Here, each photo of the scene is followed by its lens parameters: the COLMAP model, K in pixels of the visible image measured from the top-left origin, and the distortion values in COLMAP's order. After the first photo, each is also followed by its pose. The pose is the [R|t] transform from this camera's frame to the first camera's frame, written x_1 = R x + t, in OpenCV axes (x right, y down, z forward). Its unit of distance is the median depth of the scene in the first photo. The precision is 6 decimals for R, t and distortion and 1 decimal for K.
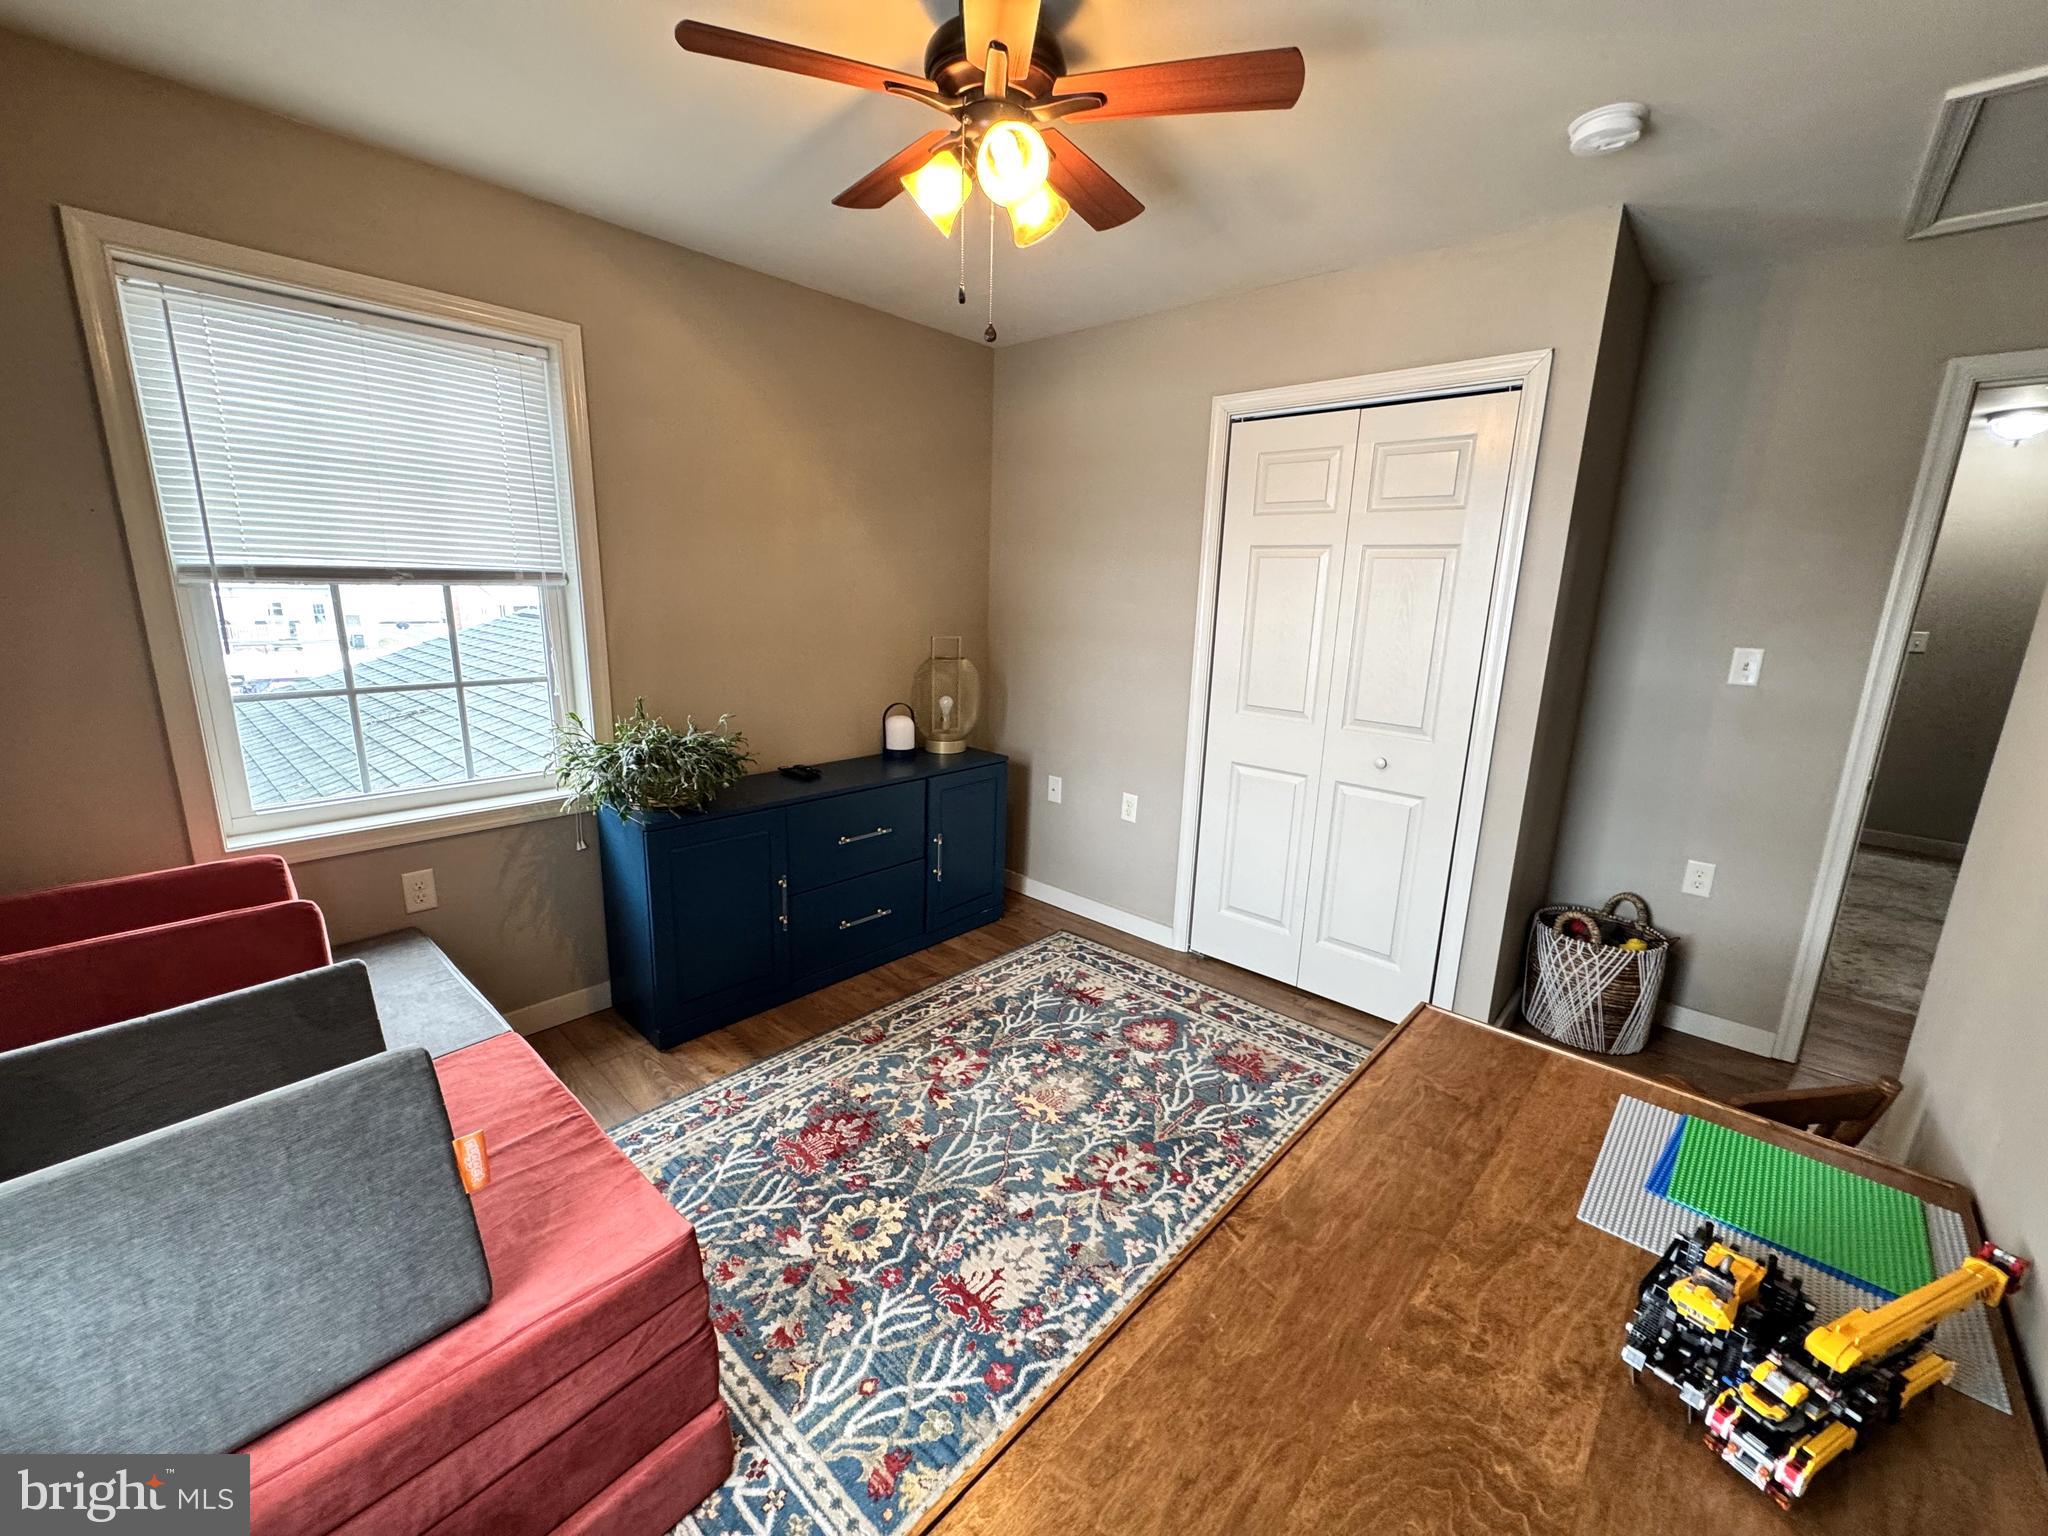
lens RADIAL K [[820.3, 0, 1016.4], [0, 820.3, 773.0], [0, 0, 1]] dist [-0.002124, -0.000018]
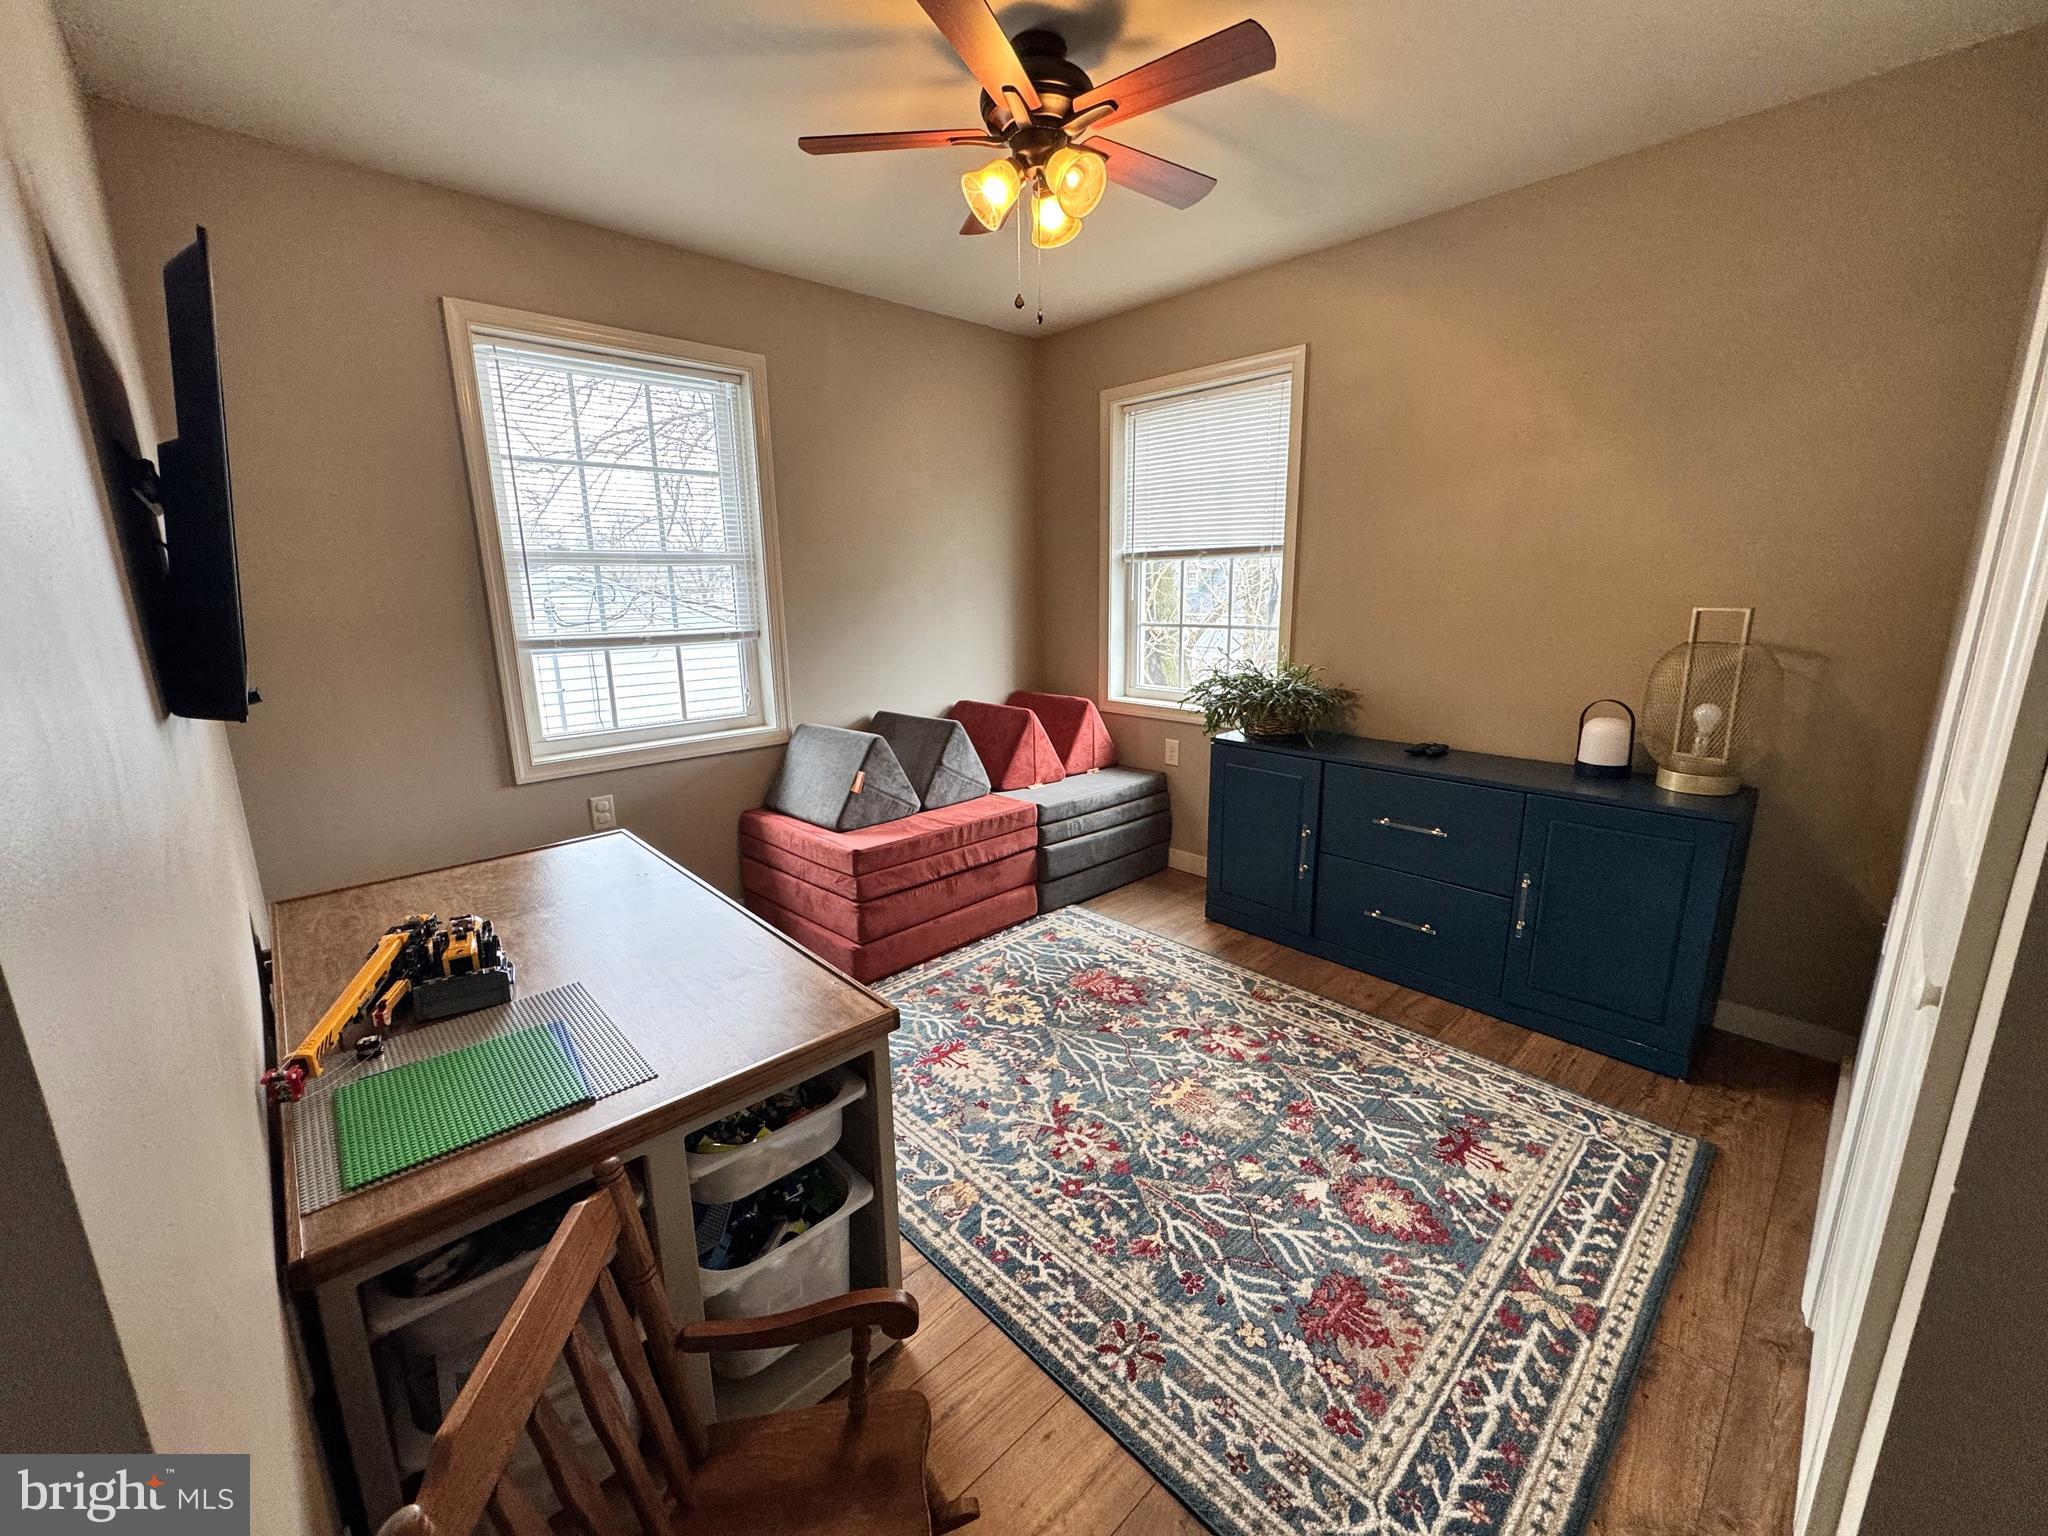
lens RADIAL K [[820.3, 0, 1018.2], [0, 820.3, 766.4], [0, 0, 1]] dist [-0.002124, -0.000018]
pose [[-0.078718, 0.191864, -0.978260, 0.798184], [-0.214882, 0.954971, 0.204588, -0.084789], [0.973463, 0.226315, -0.033945, 0.712193]]
